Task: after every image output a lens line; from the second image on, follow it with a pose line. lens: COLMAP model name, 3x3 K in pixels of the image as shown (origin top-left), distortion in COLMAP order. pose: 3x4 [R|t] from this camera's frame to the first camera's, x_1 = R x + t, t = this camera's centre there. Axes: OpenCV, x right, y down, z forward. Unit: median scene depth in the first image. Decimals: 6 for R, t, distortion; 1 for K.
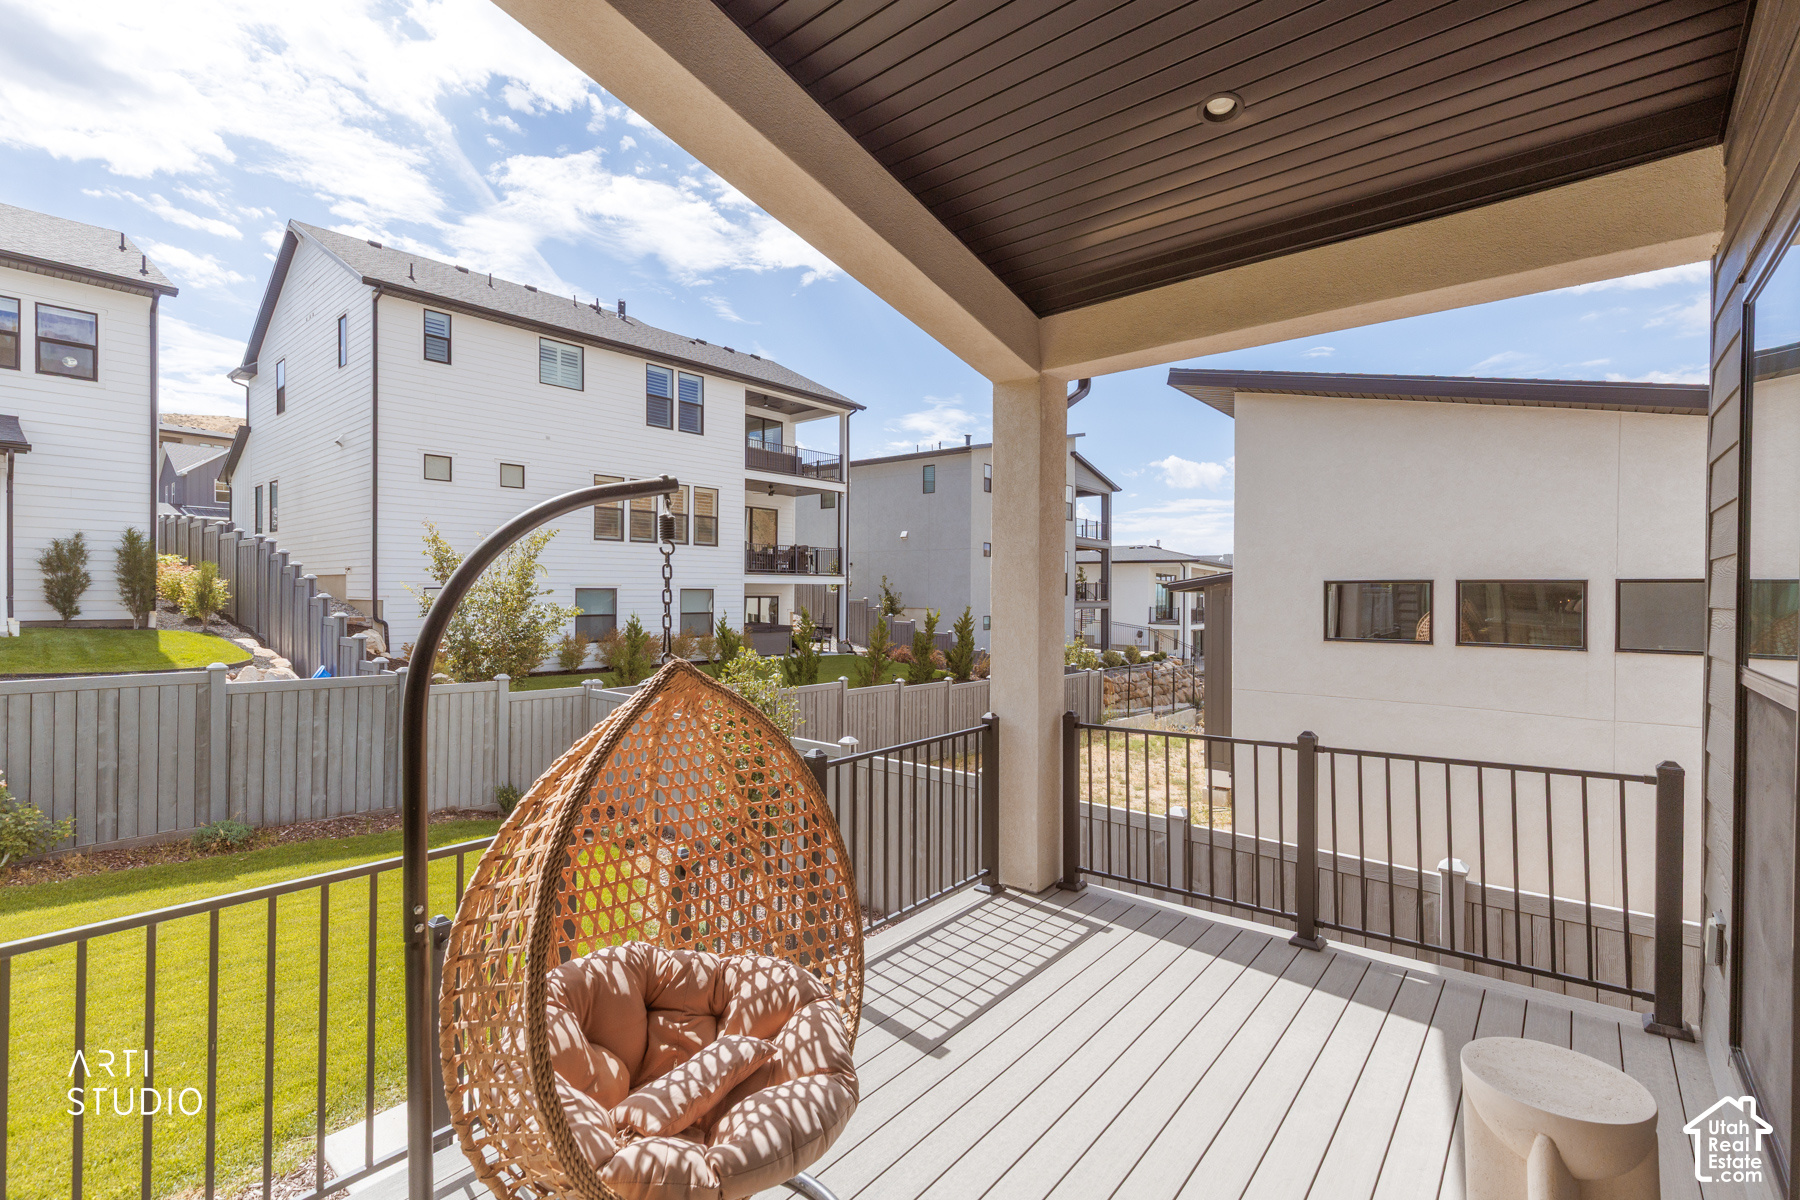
lens RADIAL K [[802.8, 0, 915.2], [0, 802.8, 596.5], [0, 0, 1]] dist [0.000275, -0.000044]
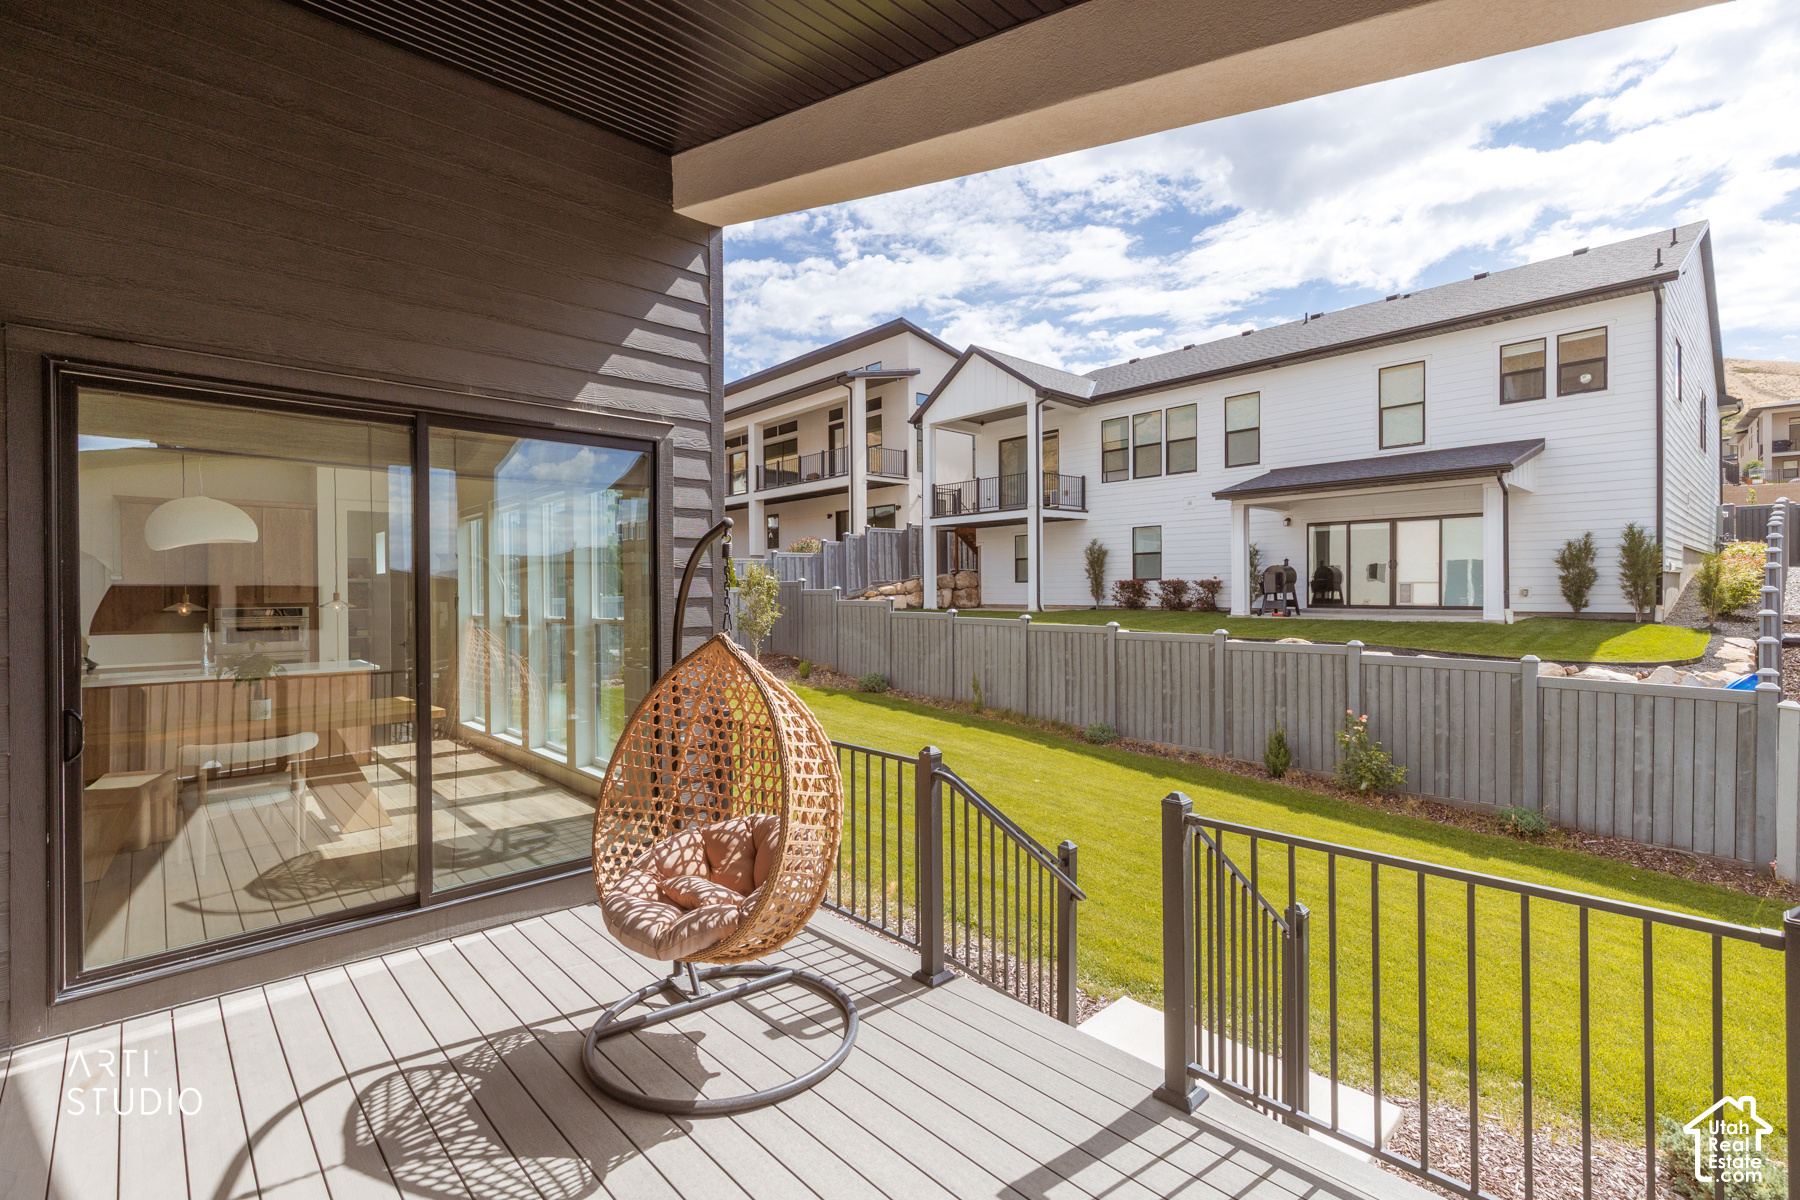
lens RADIAL K [[802.8, 0, 915.2], [0, 802.8, 596.5], [0, 0, 1]] dist [0.000275, -0.000044]
pose [[-0.130173, 0.002773, -0.991487, 0.235607], [0.004889, 0.999986, 0.002154, 0.001614], [0.991479, -0.004567, -0.130185, 0.327596]]
